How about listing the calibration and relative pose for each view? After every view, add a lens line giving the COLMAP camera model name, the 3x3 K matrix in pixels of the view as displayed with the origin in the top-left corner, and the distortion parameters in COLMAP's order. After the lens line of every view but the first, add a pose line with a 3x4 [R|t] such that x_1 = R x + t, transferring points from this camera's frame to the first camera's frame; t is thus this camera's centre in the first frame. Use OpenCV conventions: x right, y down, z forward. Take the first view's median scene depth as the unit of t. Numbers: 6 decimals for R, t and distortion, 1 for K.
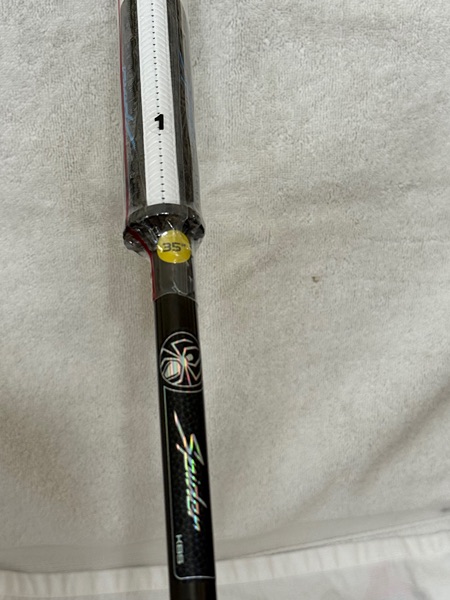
lens RADIAL K [[977.5, 0, 225.0], [0, 977.5, 300.0], [0, 0, 1]] dist [0.007919, 0.073275]
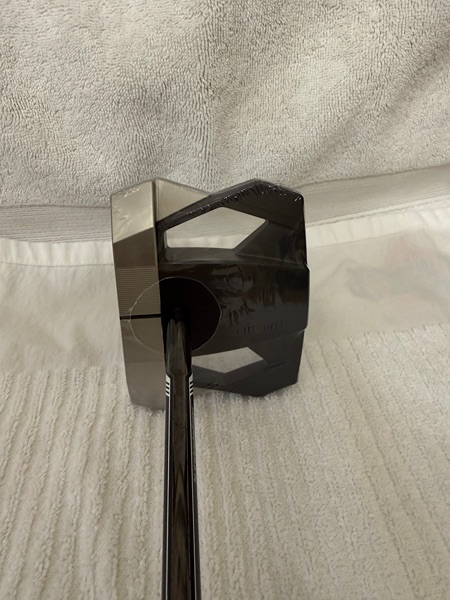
lens RADIAL K [[420.4, 0, 225.0], [0, 420.4, 300.0], [0, 0, 1]] dist [-0.104109, 0.000268]
pose [[0.997605, -0.020591, -0.066031, 0.018022], [0.032048, 0.983605, 0.177468, 0.312270], [0.061294, -0.179159, 0.981909, 0.701663]]
